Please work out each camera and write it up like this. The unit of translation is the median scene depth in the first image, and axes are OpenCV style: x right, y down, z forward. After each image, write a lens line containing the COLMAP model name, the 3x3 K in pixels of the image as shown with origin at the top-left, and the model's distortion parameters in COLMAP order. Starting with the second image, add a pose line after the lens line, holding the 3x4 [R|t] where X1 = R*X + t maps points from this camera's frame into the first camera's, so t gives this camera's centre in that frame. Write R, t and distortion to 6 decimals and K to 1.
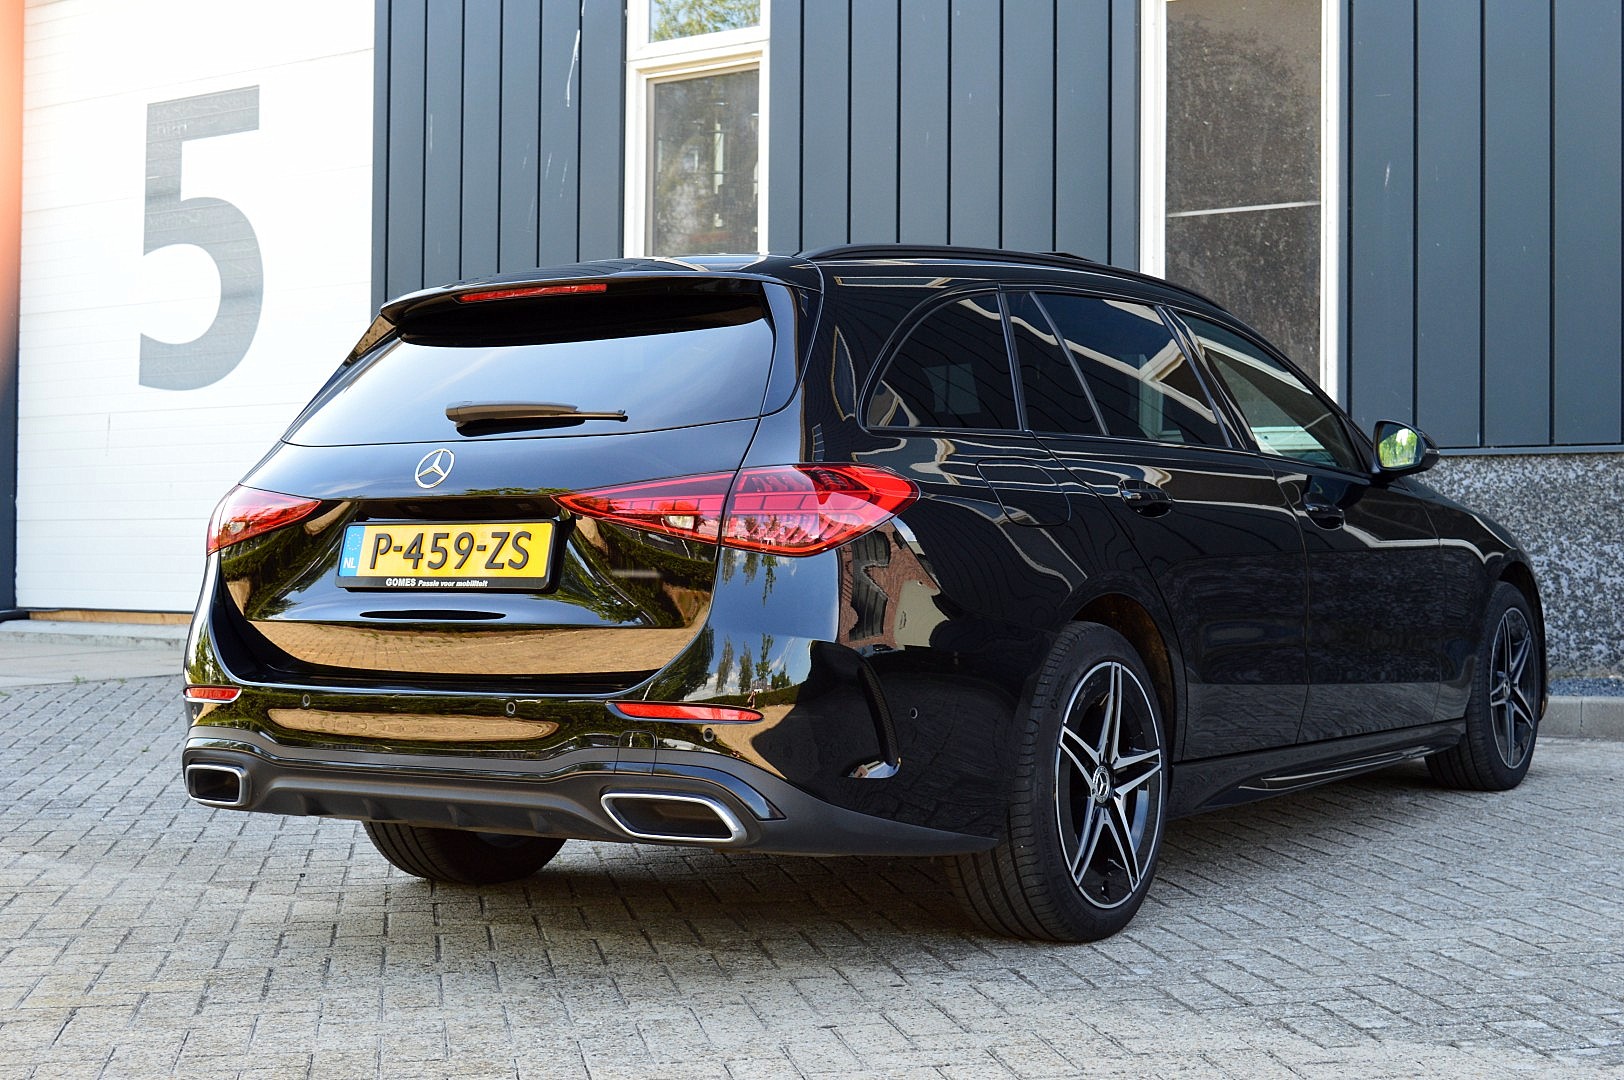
lens RADIAL K [[2353.5, 0, 812.4], [0, 2353.5, 547.9], [0, 0, 1]] dist [-0.004224, 0.000000]
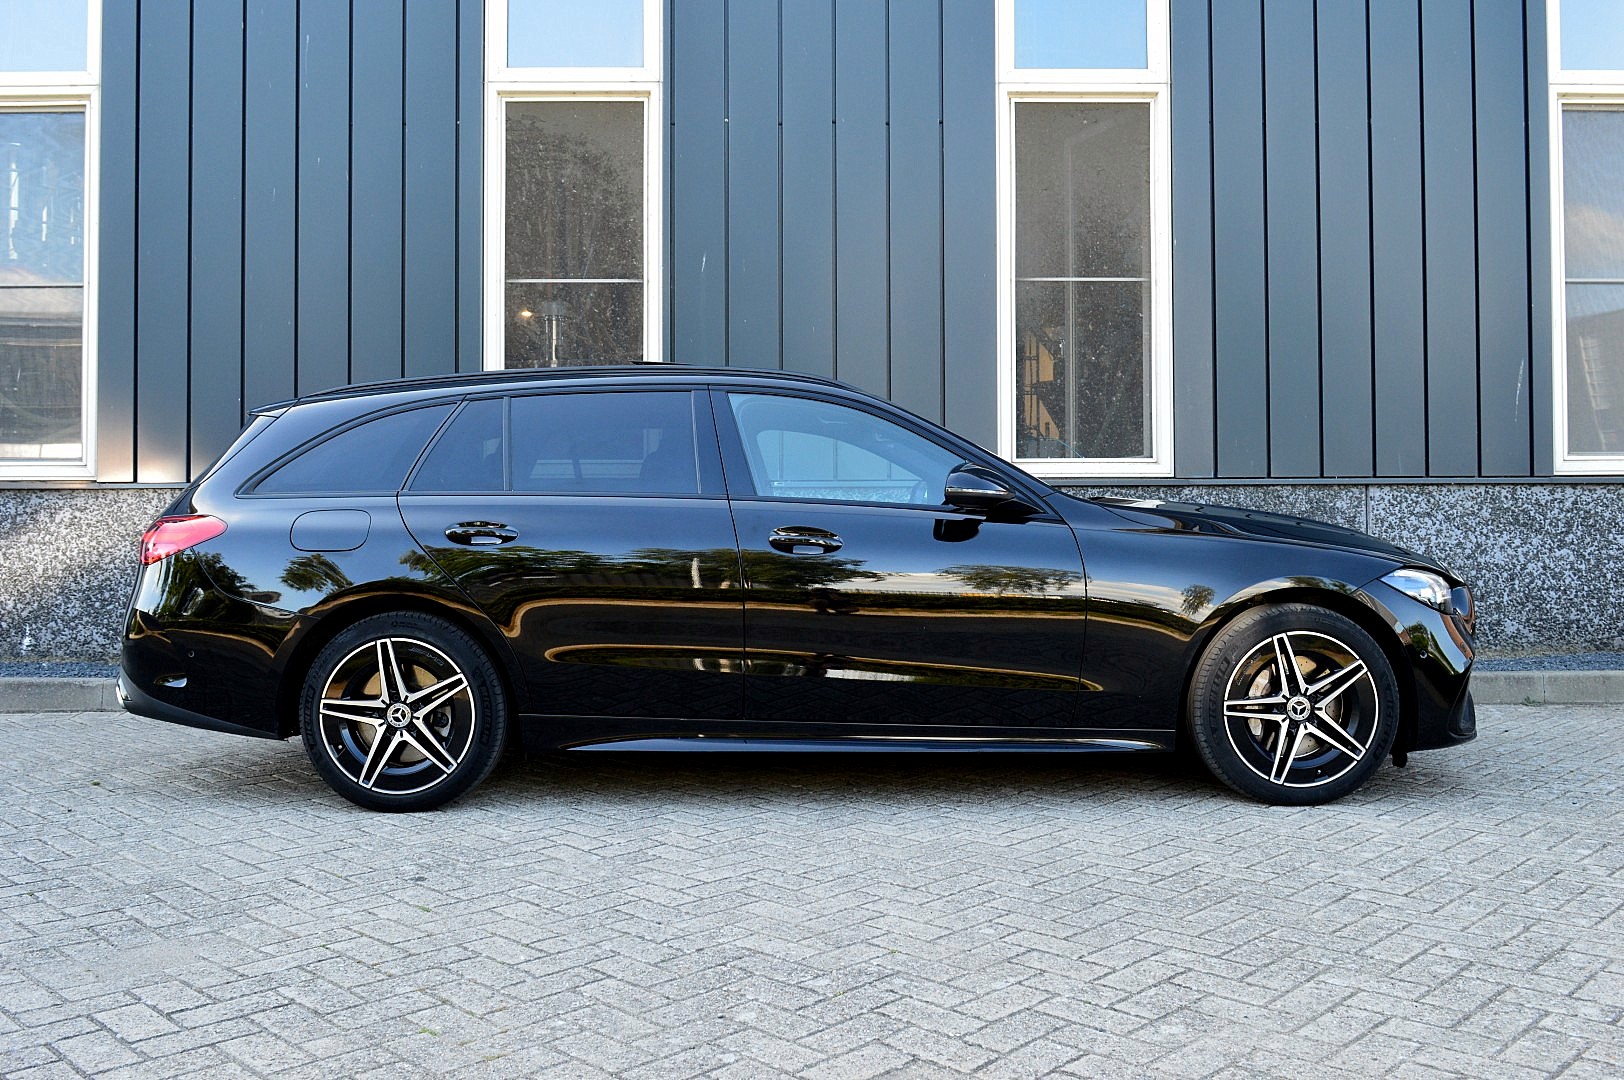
lens RADIAL K [[1497.2, 0, 821.7], [0, 1497.2, 545.6], [0, 0, 1]] dist [-0.030737, 0.000000]
pose [[0.812404, -0.002840, 0.583089, -0.378874], [0.005022, 0.999985, -0.002126, -0.011661], [-0.583074, 0.004655, 0.812406, 0.693616]]
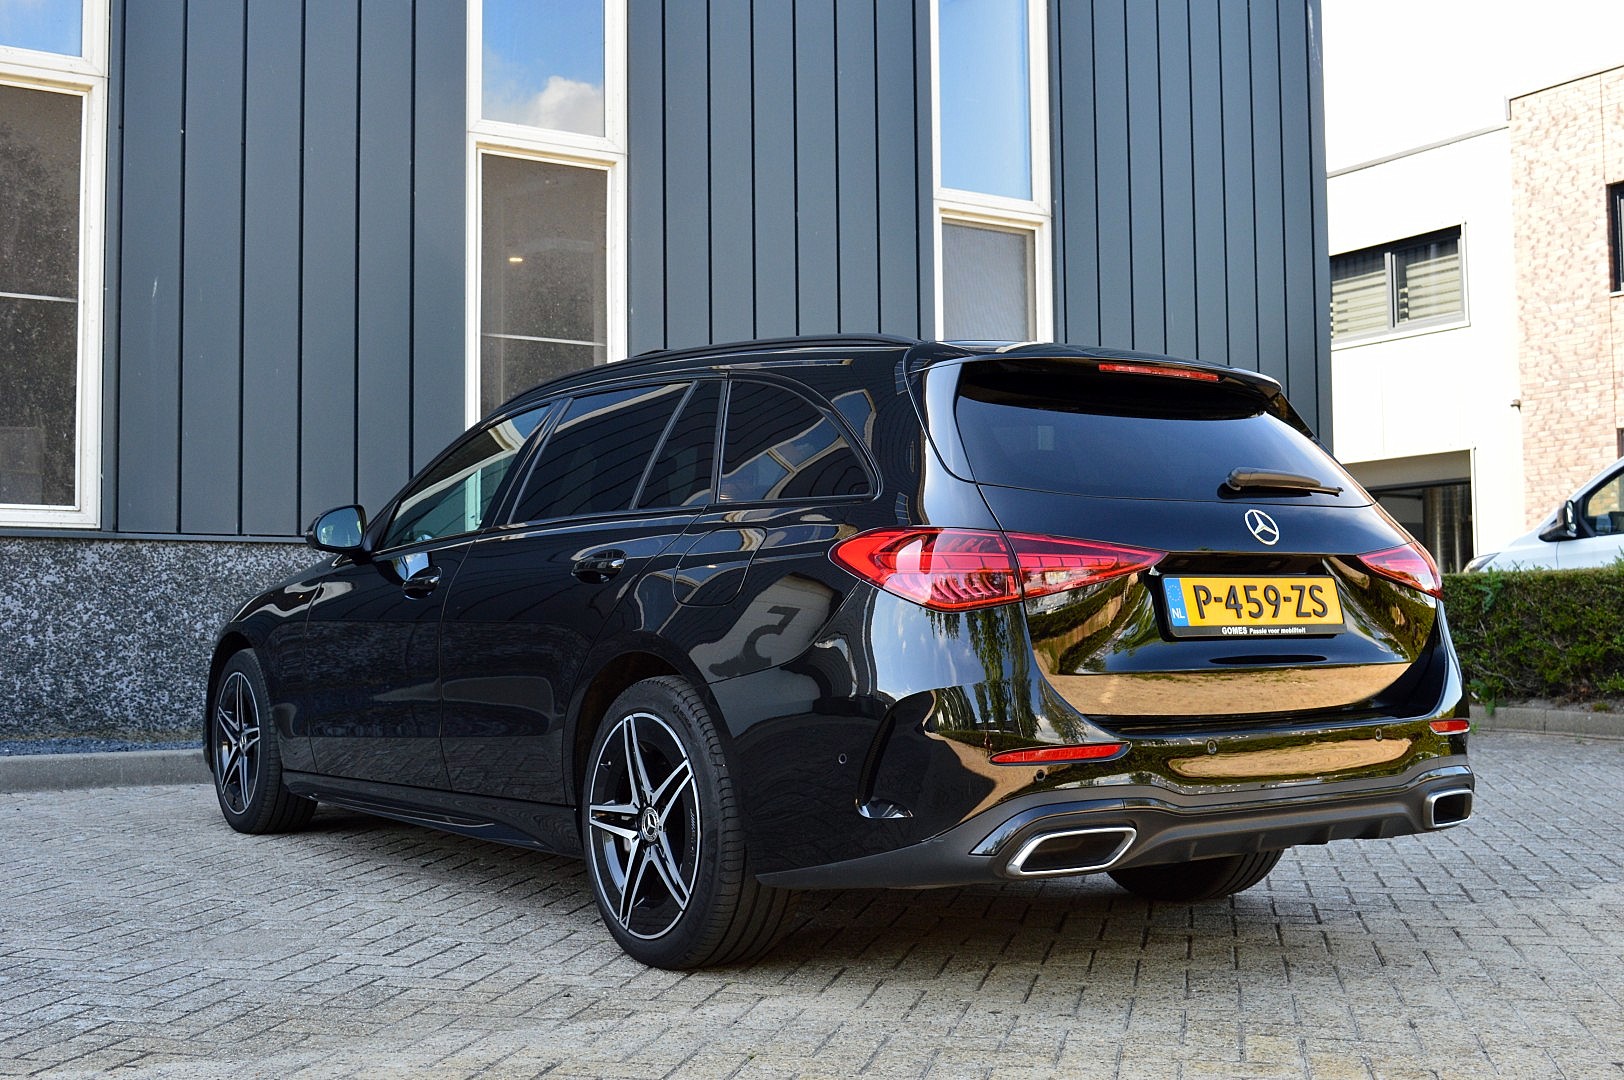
lens RADIAL K [[1890.9, 0, 815.4], [0, 1890.9, 541.4], [0, 0, 1]] dist [-0.020617, 0.000000]
pose [[0.373687, 0.040366, 0.926676, -1.022930], [0.007254, 0.998895, -0.046437, 0.012284], [-0.927527, 0.024075, 0.372981, 0.836210]]
